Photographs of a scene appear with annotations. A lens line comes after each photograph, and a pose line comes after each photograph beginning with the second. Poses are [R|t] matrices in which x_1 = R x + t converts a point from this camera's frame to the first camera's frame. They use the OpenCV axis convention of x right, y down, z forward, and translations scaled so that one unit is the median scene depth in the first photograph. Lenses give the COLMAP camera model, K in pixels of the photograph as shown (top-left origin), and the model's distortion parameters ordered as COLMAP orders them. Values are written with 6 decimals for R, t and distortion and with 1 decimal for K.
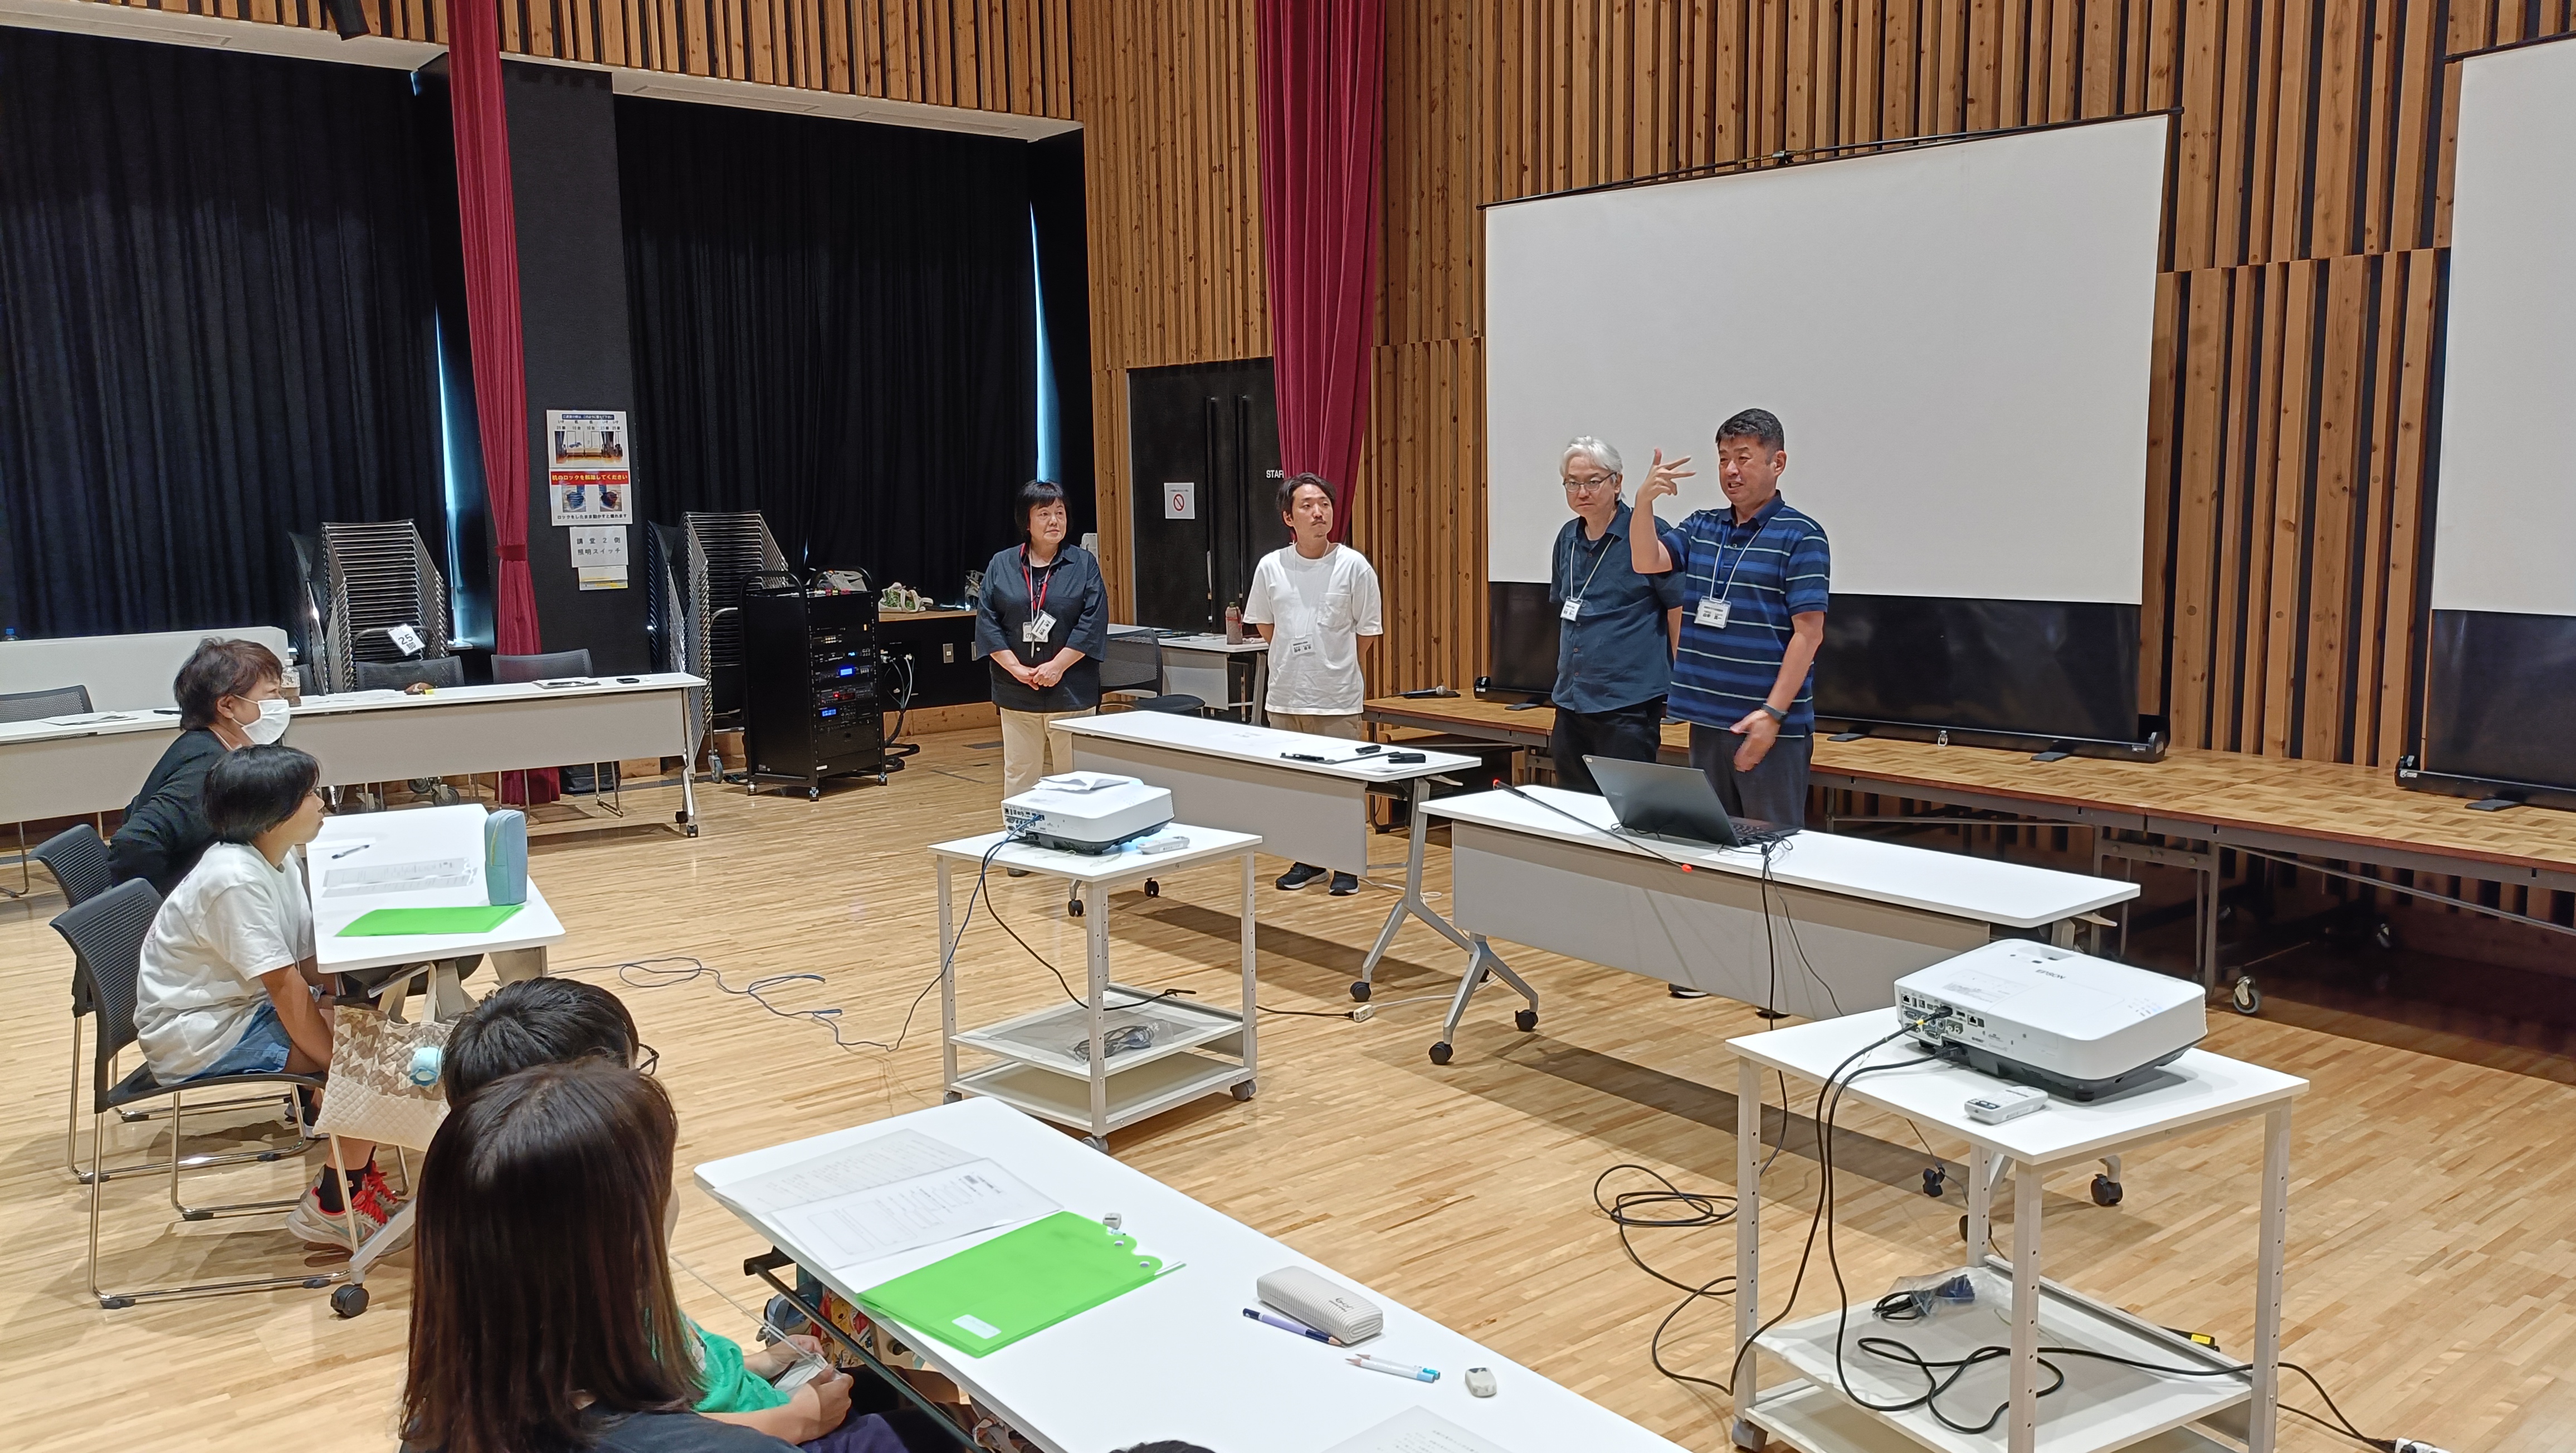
lens RADIAL K [[1869.7, 0, 1288.5], [0, 1869.7, 727.5], [0, 0, 1]] dist [0.014052, -0.005866]
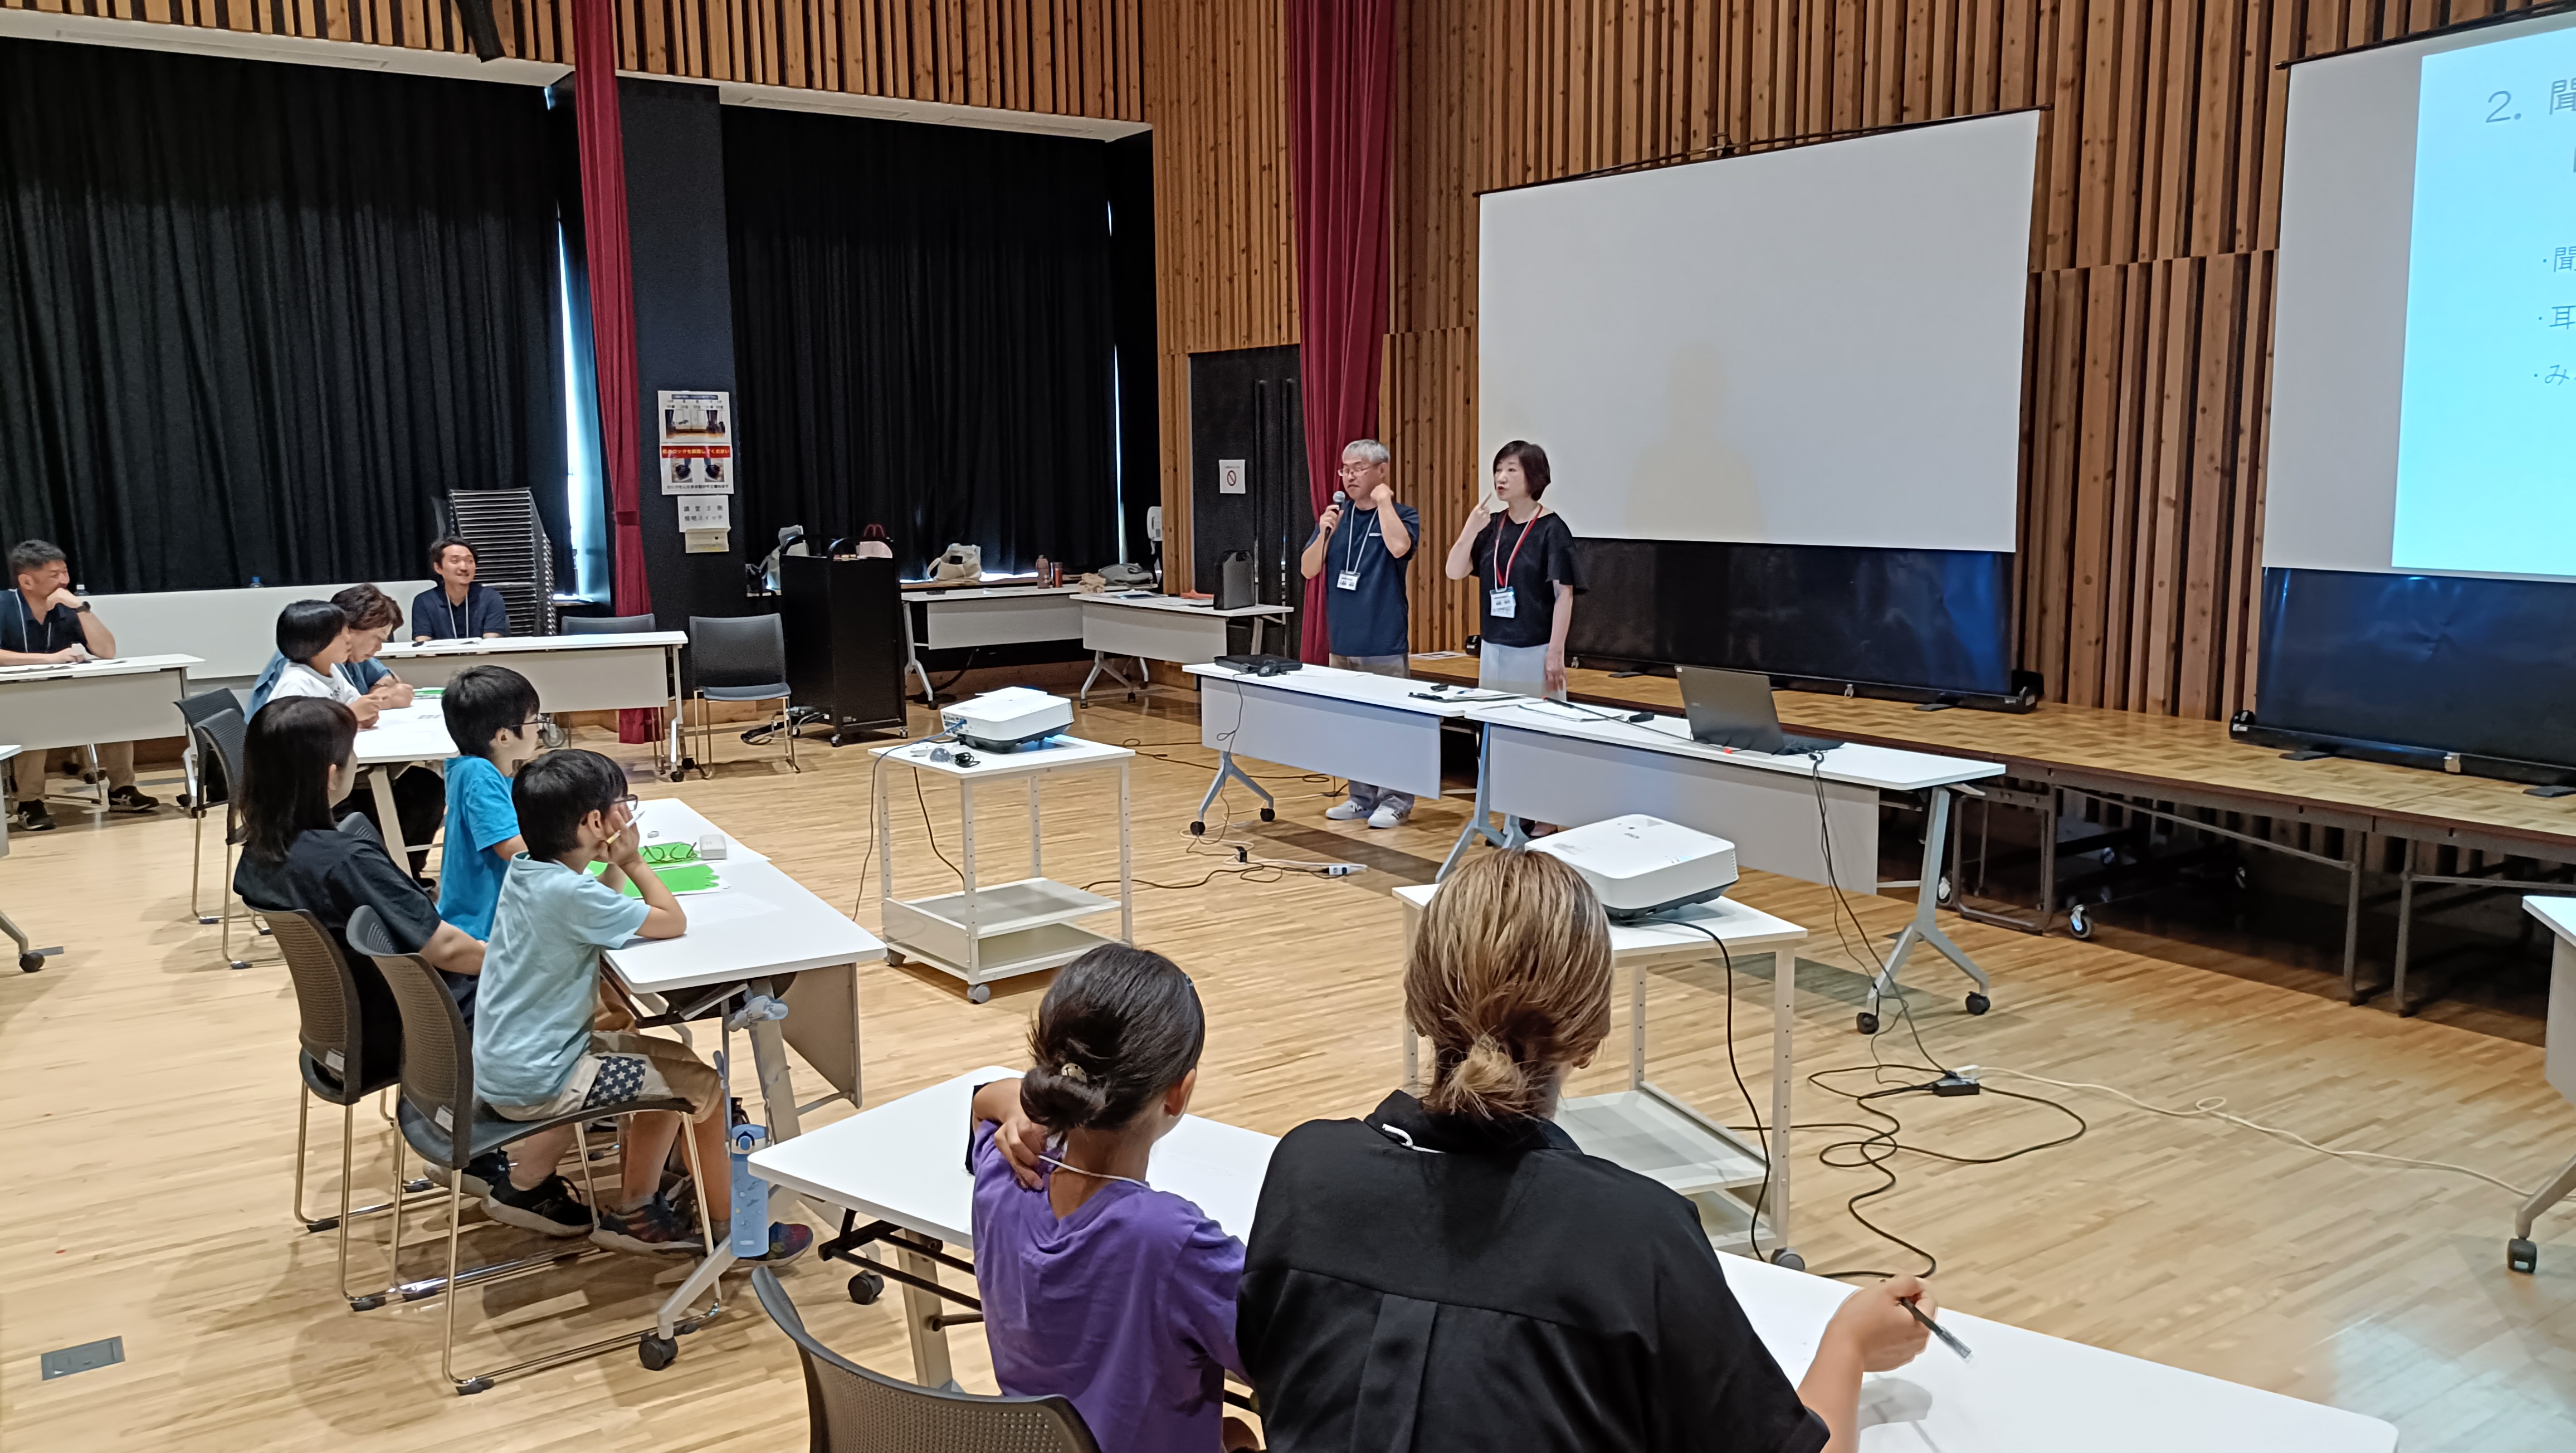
lens RADIAL K [[1869.7, 0, 1284.9], [0, 1869.7, 729.0], [0, 0, 1]] dist [0.014052, -0.005866]
pose [[0.996364, 0.017643, -0.083346, 0.077139], [-0.016732, 0.999793, 0.011617, 0.013590], [0.083534, -0.010180, 0.996453, -0.086867]]
